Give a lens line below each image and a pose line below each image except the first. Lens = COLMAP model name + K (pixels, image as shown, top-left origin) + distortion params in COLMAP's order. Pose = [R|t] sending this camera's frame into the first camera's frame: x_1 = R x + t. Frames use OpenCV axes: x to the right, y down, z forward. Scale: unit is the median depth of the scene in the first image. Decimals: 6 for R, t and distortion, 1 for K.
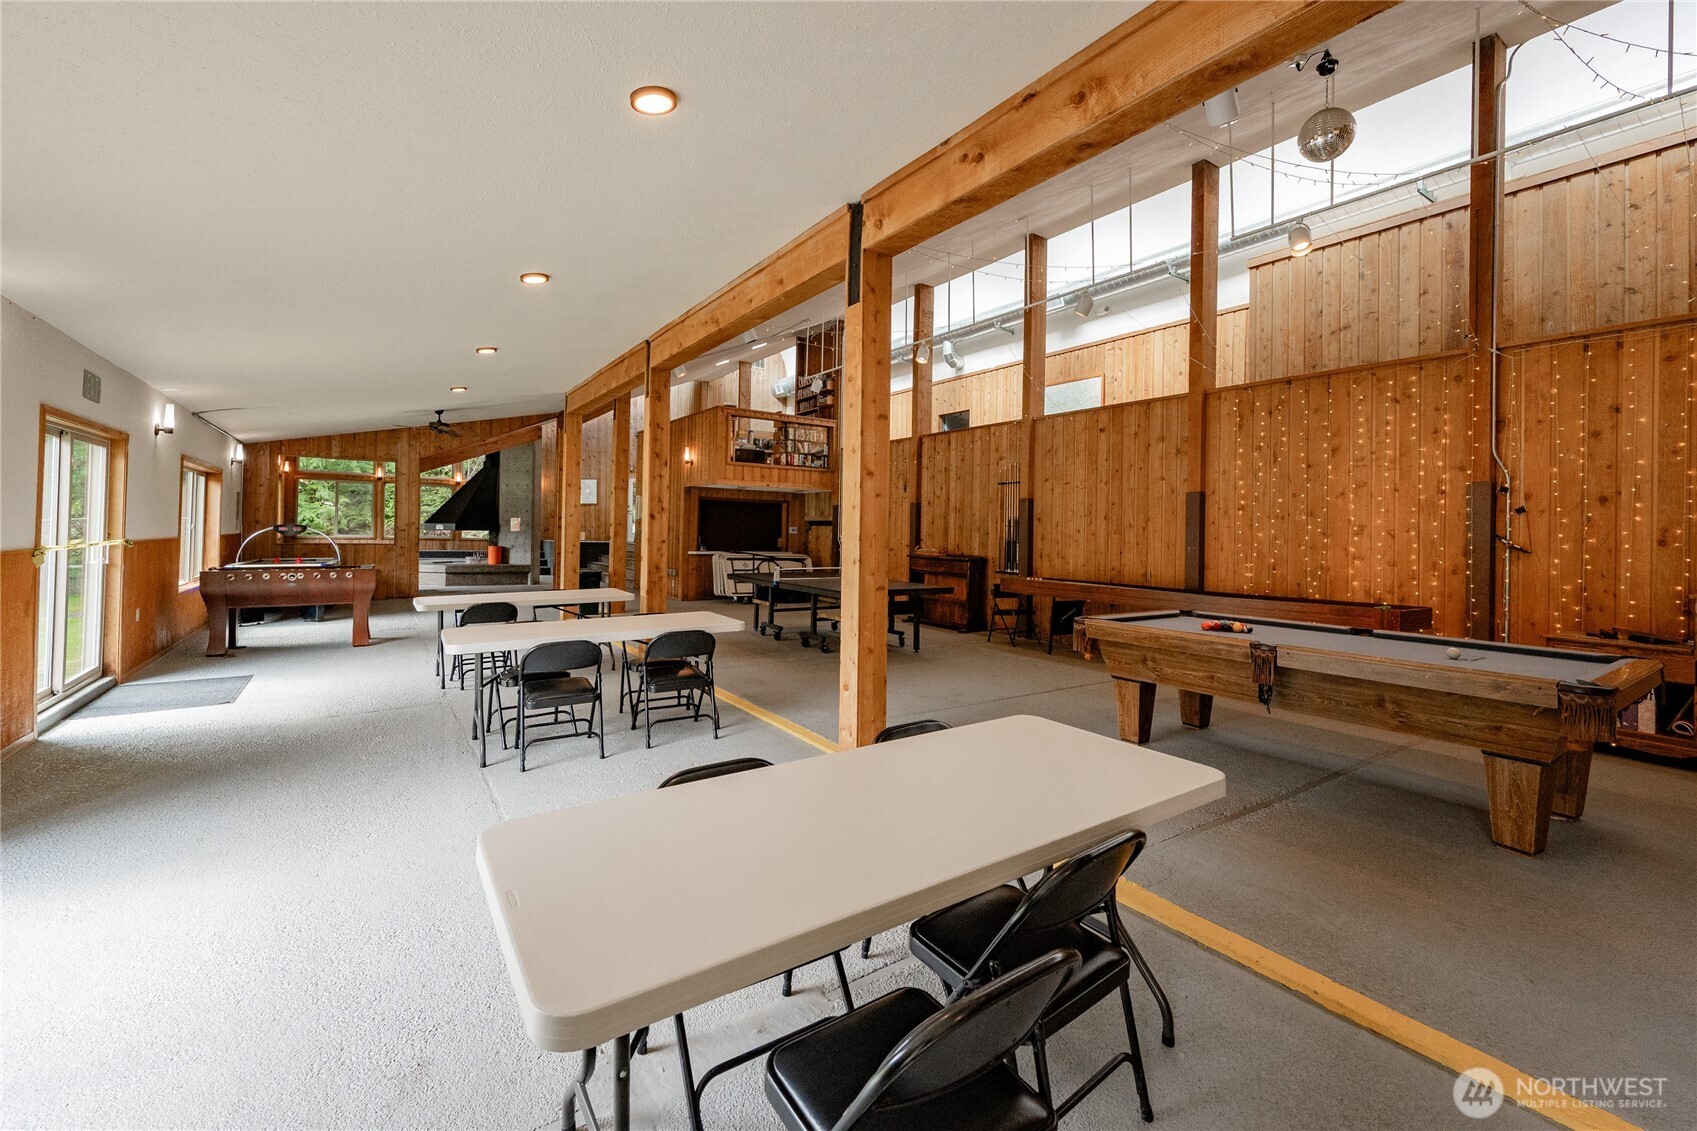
lens RADIAL K [[688.7, 0, 853.9], [0, 688.7, 527.6], [0, 0, 1]] dist [-0.001172, -0.000274]
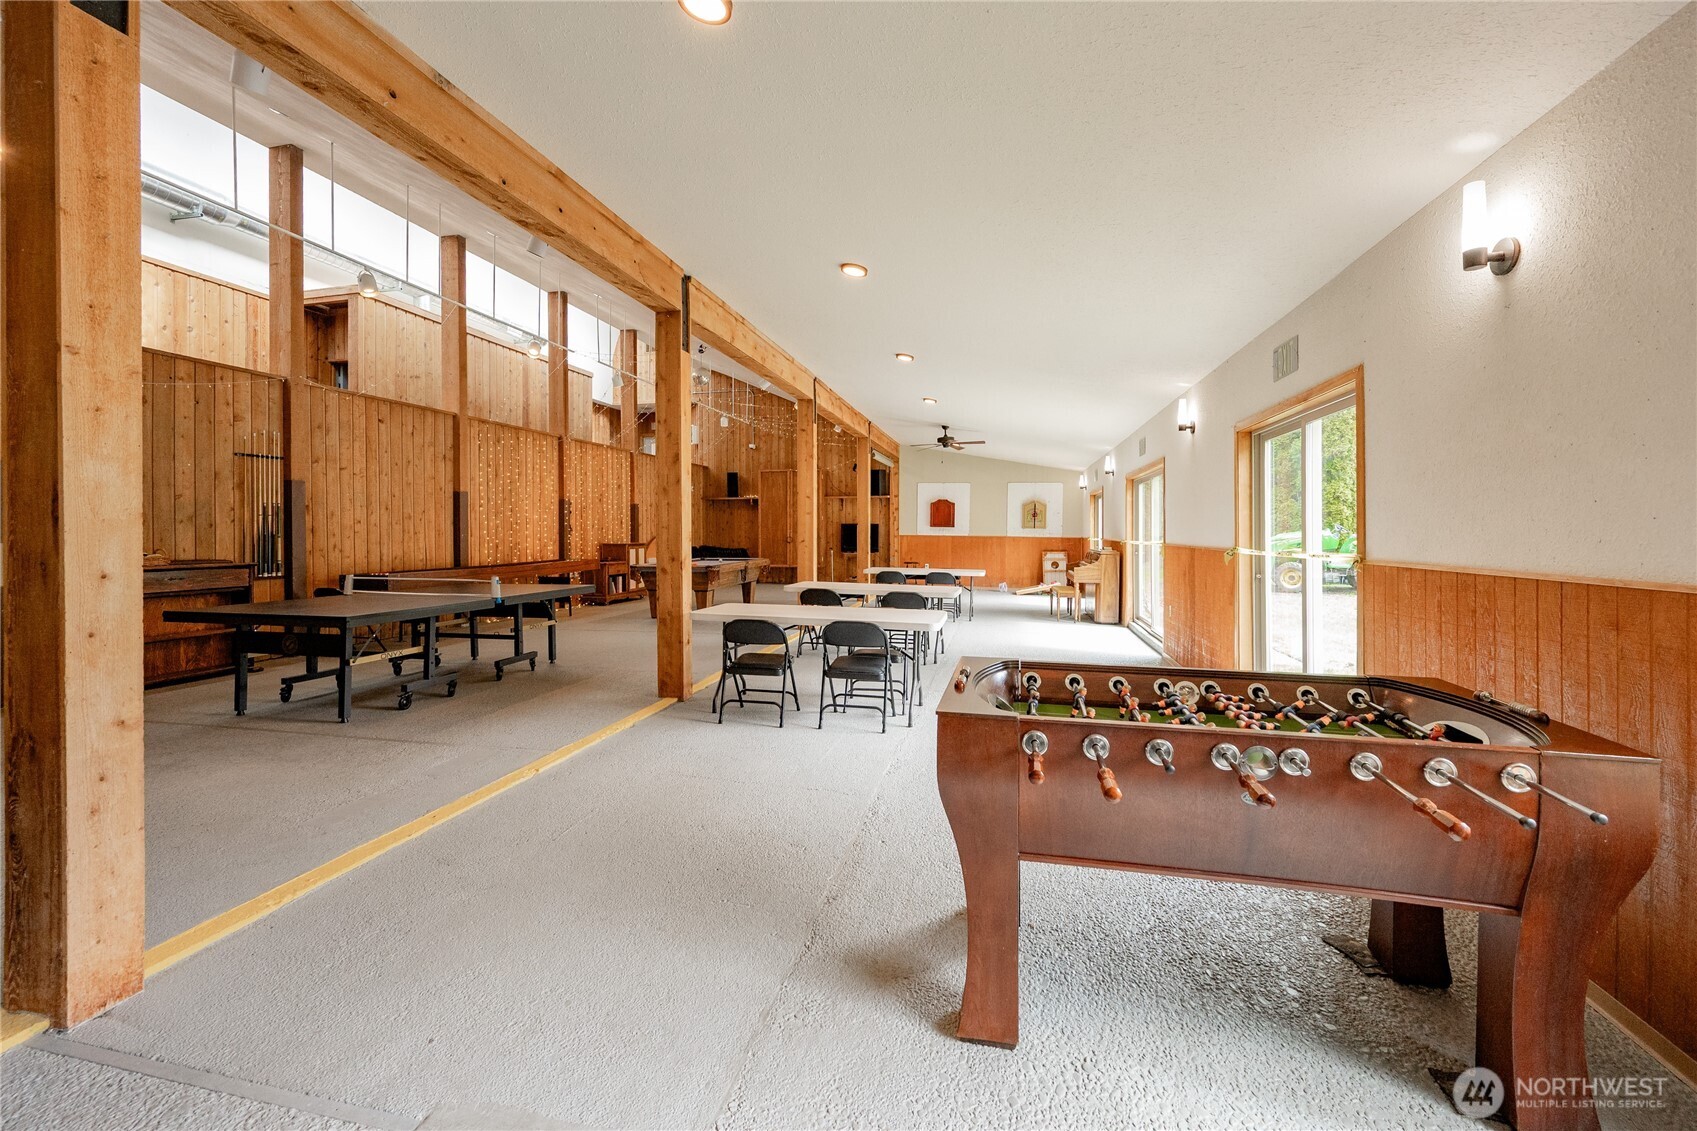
lens RADIAL K [[688.7, 0, 853.9], [0, 688.7, 527.6], [0, 0, 1]] dist [-0.001172, -0.000274]
pose [[-0.664708, -0.013413, 0.746983, -0.819844], [-0.016072, 0.999864, 0.003653, -0.001679], [-0.746931, -0.009577, -0.664833, 1.116939]]
